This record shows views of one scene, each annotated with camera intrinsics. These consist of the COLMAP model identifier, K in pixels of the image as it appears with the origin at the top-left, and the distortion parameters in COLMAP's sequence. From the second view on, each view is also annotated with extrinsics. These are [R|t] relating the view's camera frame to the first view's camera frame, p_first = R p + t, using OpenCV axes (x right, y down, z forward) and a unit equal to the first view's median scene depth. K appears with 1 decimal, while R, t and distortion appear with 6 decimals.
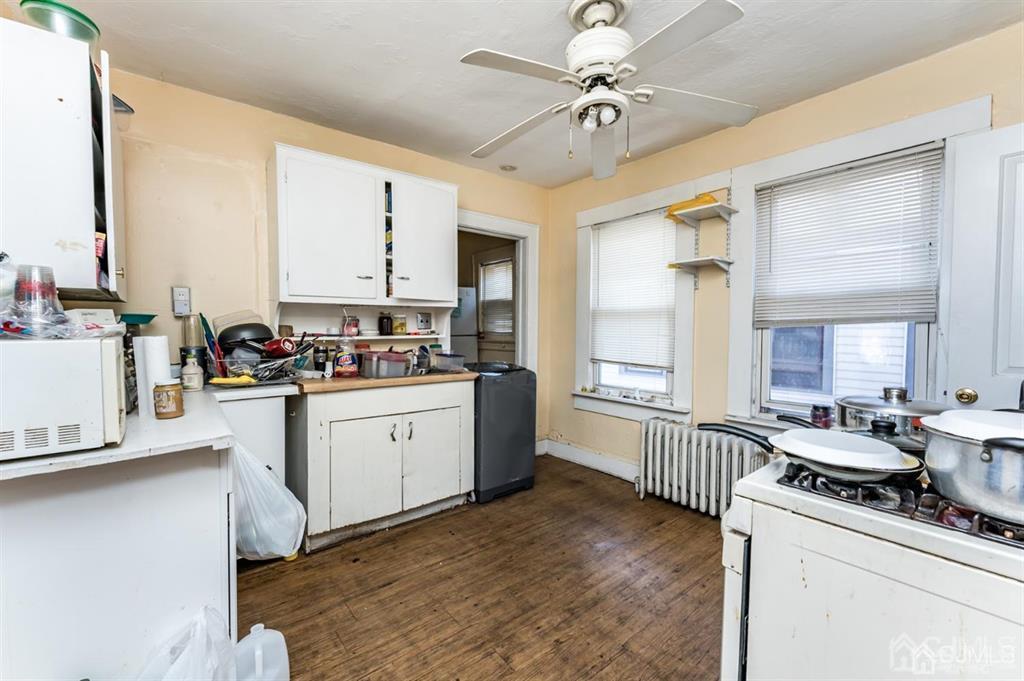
lens RADIAL K [[405.9, 0, 509.5], [0, 405.9, 339.8], [0, 0, 1]] dist [-0.000946, -0.000321]
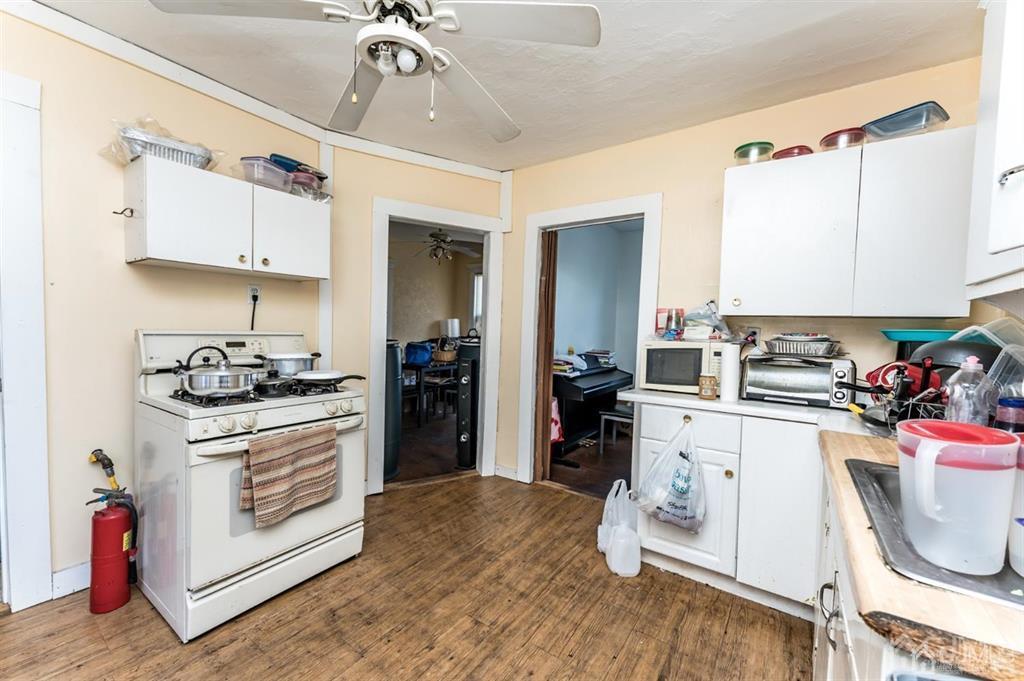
lens RADIAL K [[405.9, 0, 513.4], [0, 405.9, 342.1], [0, 0, 1]] dist [-0.000946, -0.000321]
pose [[-0.956864, -0.022901, -0.289633, 0.231389], [-0.044614, 0.996647, 0.068586, -0.075304], [0.287091, 0.078549, -0.954677, 1.960936]]
